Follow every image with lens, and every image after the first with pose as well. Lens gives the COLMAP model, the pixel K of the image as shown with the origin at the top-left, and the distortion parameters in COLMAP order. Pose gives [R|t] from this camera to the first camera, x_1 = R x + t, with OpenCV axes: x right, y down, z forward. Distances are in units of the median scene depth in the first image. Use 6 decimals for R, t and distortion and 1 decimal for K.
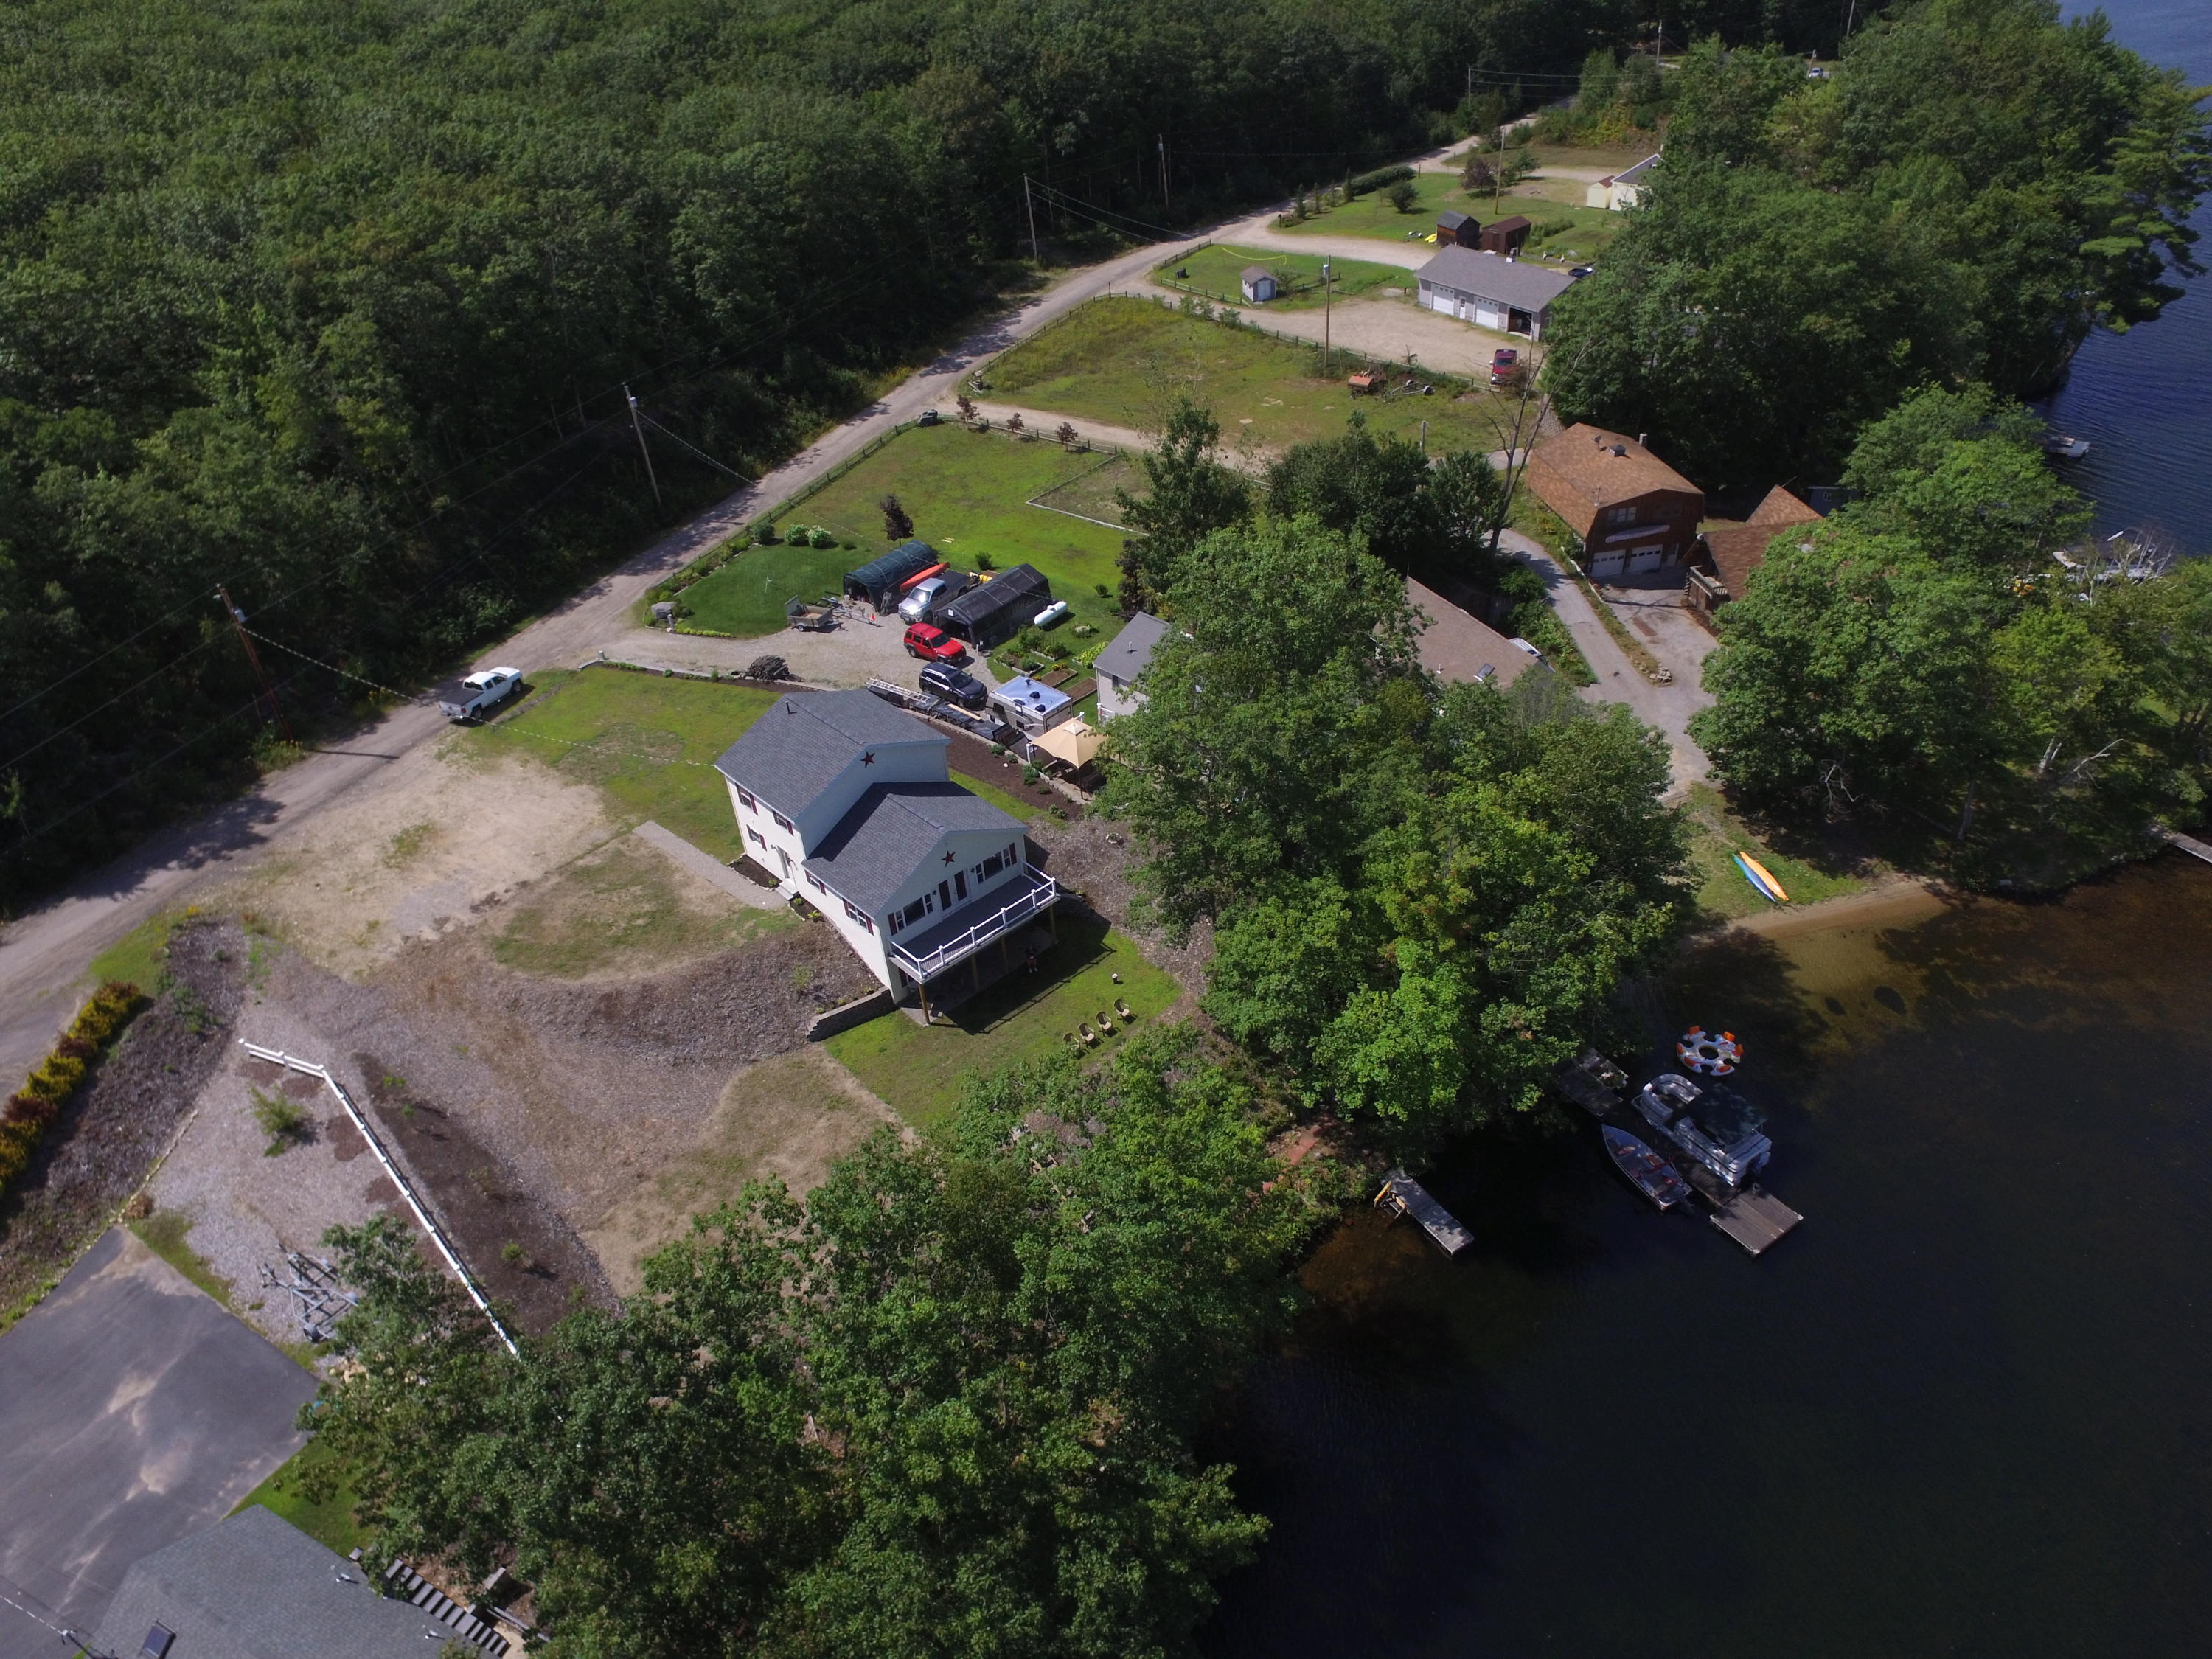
lens RADIAL K [[1493.0, 0, 1106.0], [0, 1493.0, 829.5], [0, 0, 1]] dist [-0.113592, 0.088451]
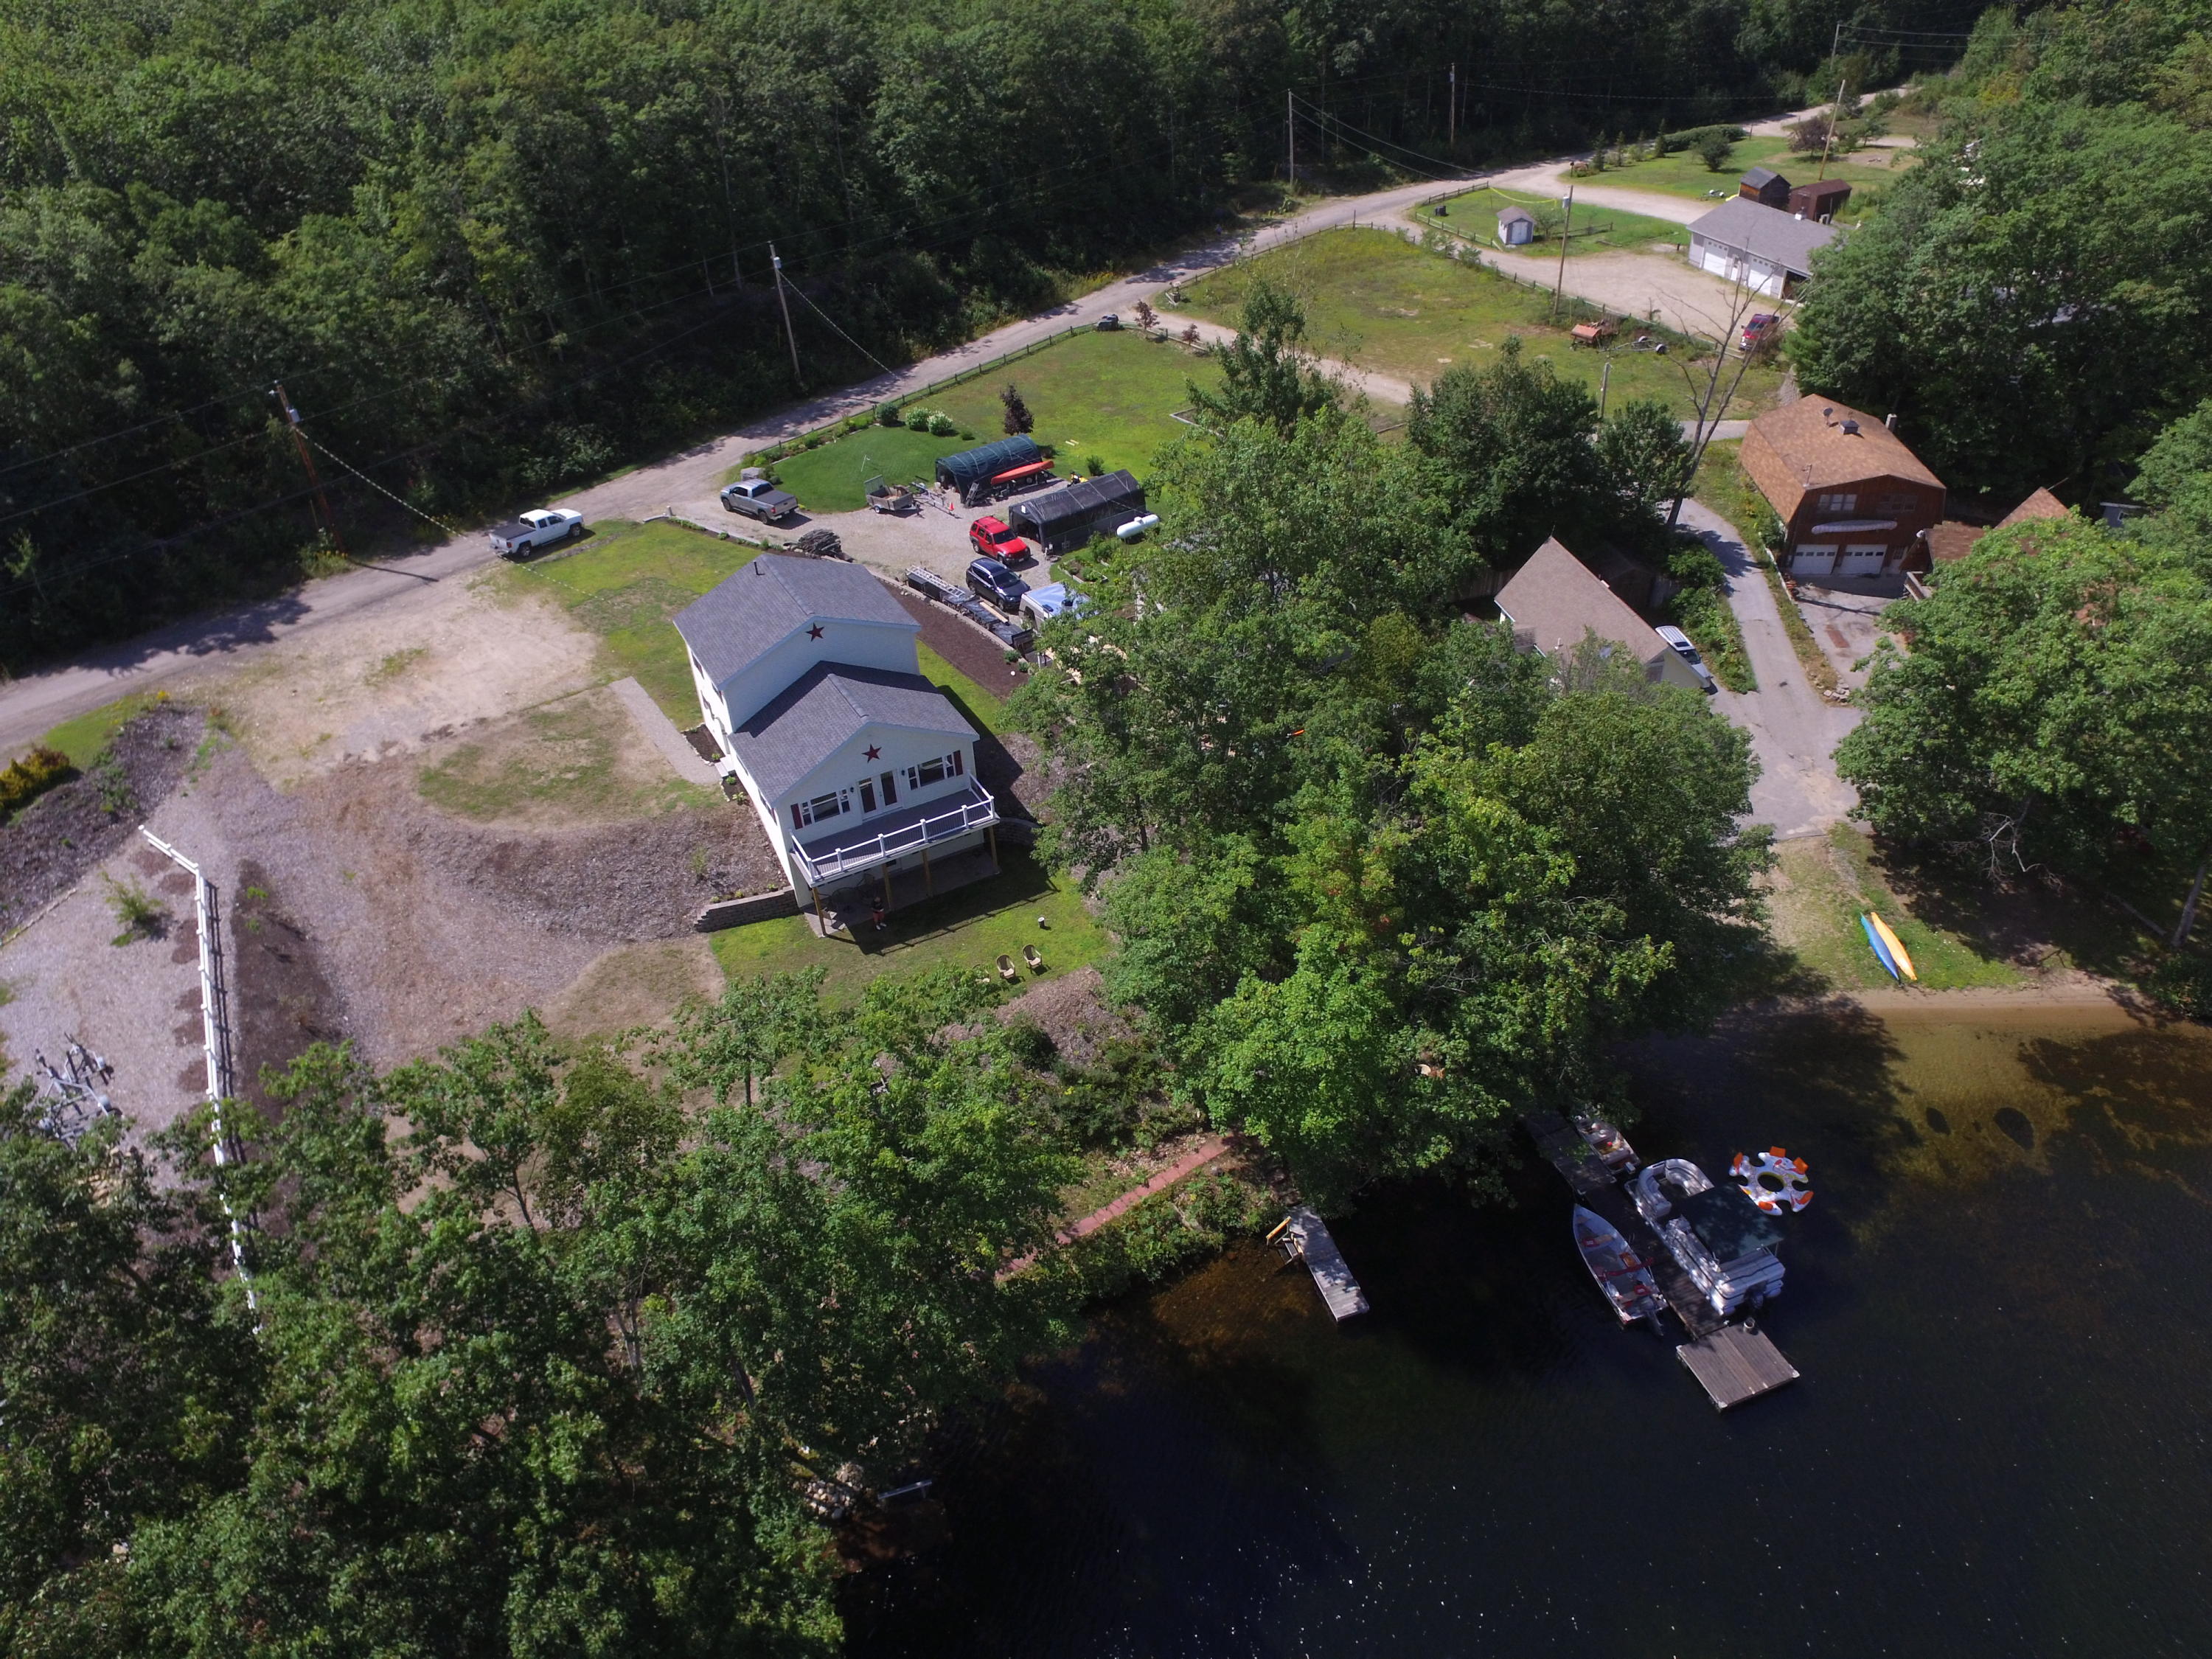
lens RADIAL K [[1493.0, 0, 1106.0], [0, 1493.0, 829.5], [0, 0, 1]] dist [-0.113592, 0.088451]
pose [[0.969551, 0.161523, -0.184067, 0.149019], [-0.157927, 0.986861, 0.034129, 0.008830], [0.187161, -0.004021, 0.982321, 0.121959]]
